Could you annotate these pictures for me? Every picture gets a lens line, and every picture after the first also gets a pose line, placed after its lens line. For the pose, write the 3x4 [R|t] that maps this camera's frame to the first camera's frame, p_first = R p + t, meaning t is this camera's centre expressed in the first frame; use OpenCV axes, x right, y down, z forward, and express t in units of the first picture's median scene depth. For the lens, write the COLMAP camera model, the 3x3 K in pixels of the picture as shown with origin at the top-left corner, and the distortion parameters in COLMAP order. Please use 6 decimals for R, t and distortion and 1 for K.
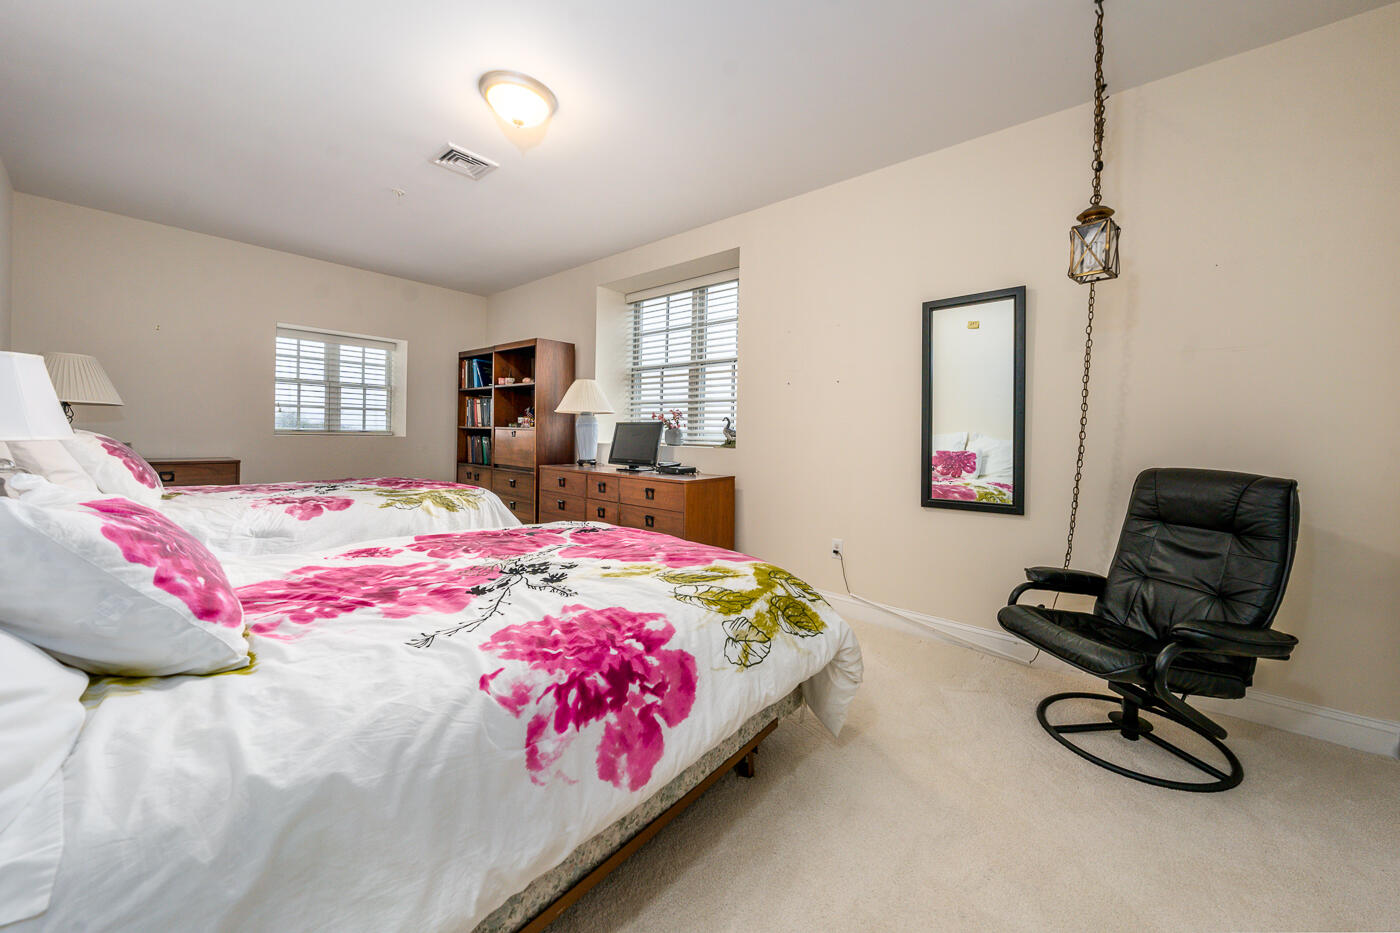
lens RADIAL K [[516.0, 0, 701.4], [0, 516.0, 438.8], [0, 0, 1]] dist [0.000415, 0.000003]
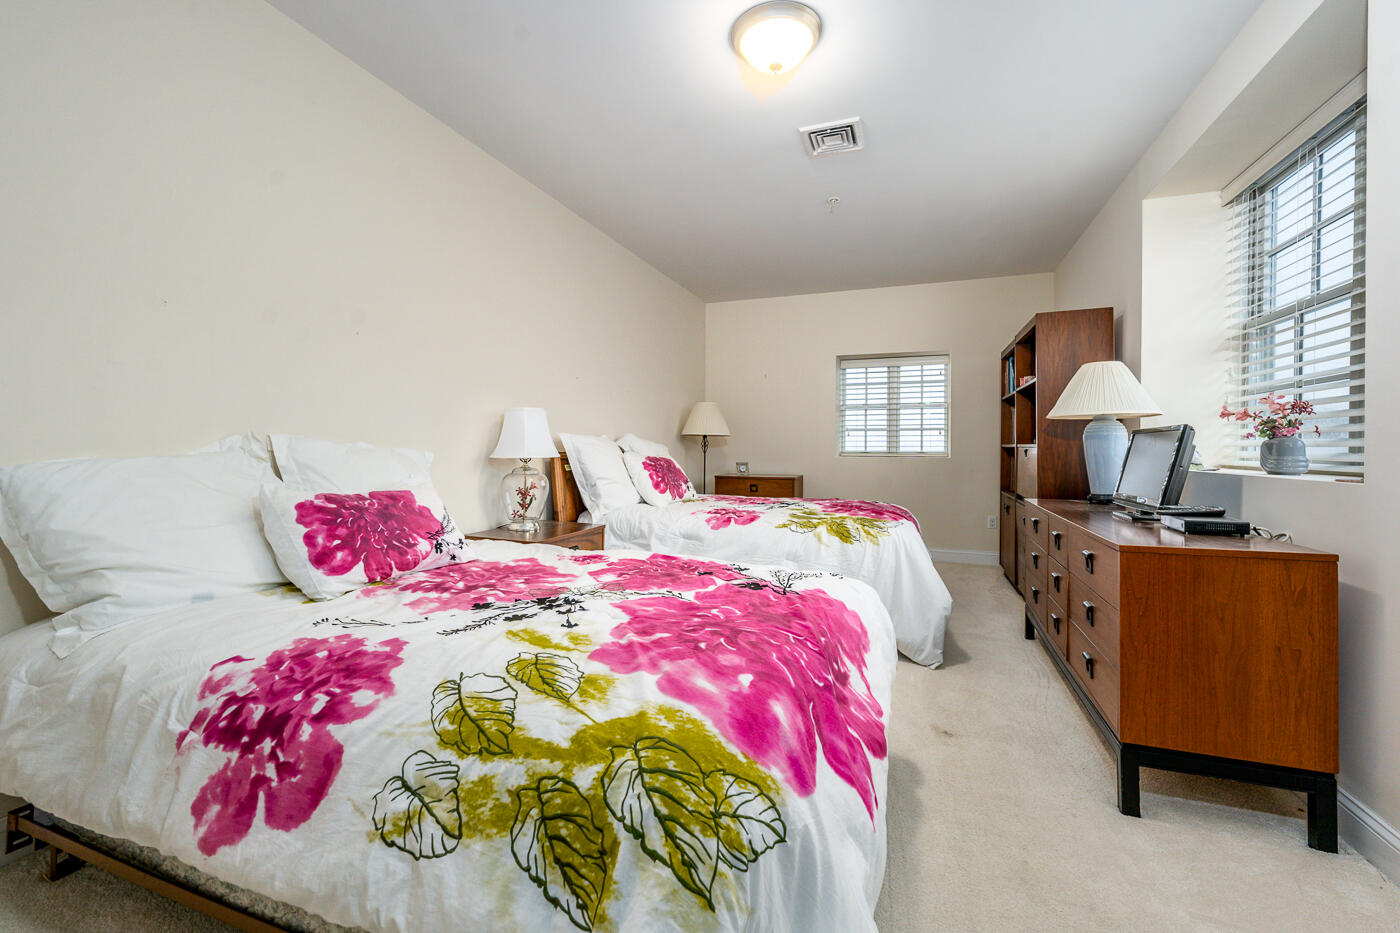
lens RADIAL K [[563.1, 0, 703.3], [0, 563.1, 451.9], [0, 0, 1]] dist [-0.001532, 0.000070]
pose [[0.336519, -0.014806, -0.941560, 0.747422], [-0.003648, 0.999848, -0.017026, 0.012435], [0.941670, 0.009165, 0.336414, 1.036023]]
